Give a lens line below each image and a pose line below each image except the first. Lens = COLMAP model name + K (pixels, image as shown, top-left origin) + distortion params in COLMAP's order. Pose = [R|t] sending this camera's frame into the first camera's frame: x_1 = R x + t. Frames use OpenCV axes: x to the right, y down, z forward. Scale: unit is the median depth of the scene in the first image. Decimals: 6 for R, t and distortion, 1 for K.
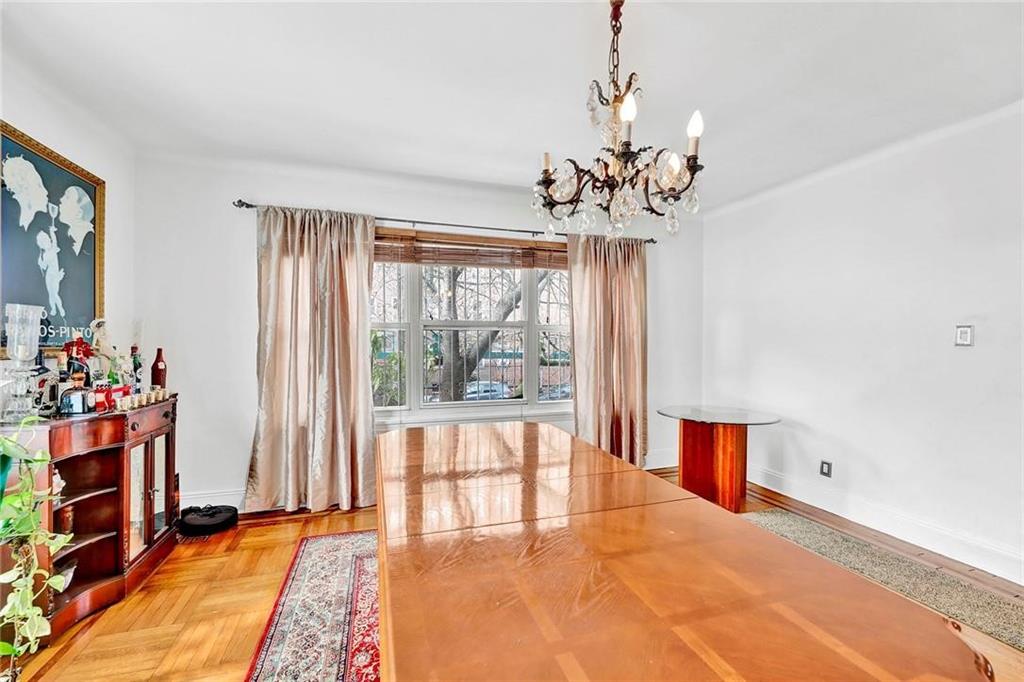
lens RADIAL K [[428.2, 0, 510.2], [0, 428.2, 338.7], [0, 0, 1]] dist [-0.001480, -0.000752]
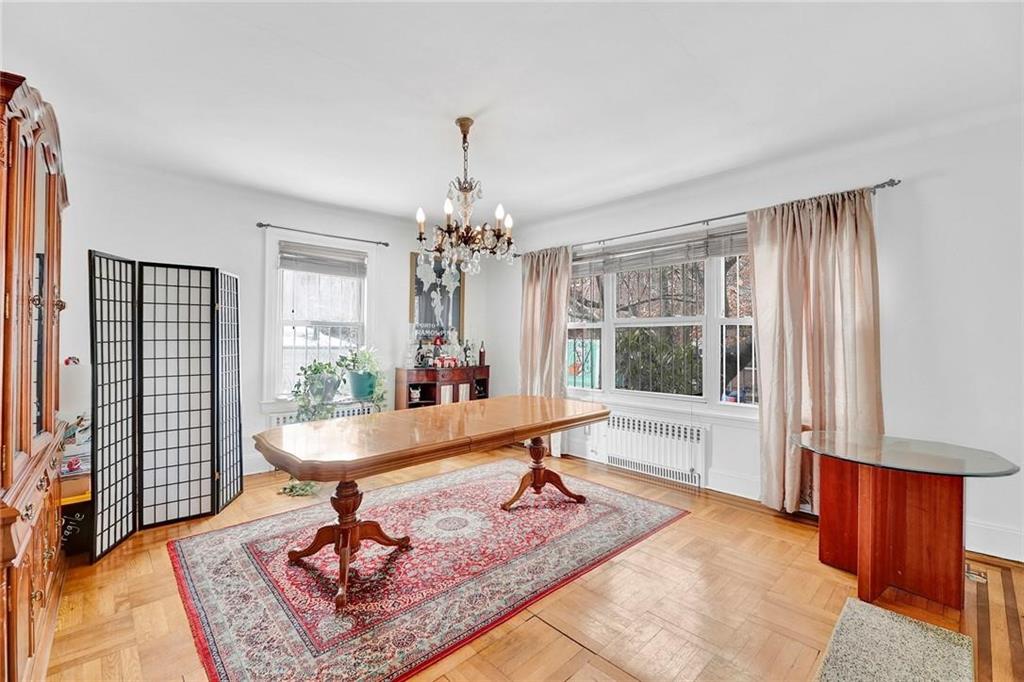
lens RADIAL K [[428.2, 0, 510.2], [0, 428.2, 338.7], [0, 0, 1]] dist [-0.001480, -0.000752]
pose [[0.430727, 0.002749, -0.902478, 0.850069], [0.007816, 0.999946, 0.006777, 0.001253], [0.902448, -0.009973, 0.430682, 0.239662]]
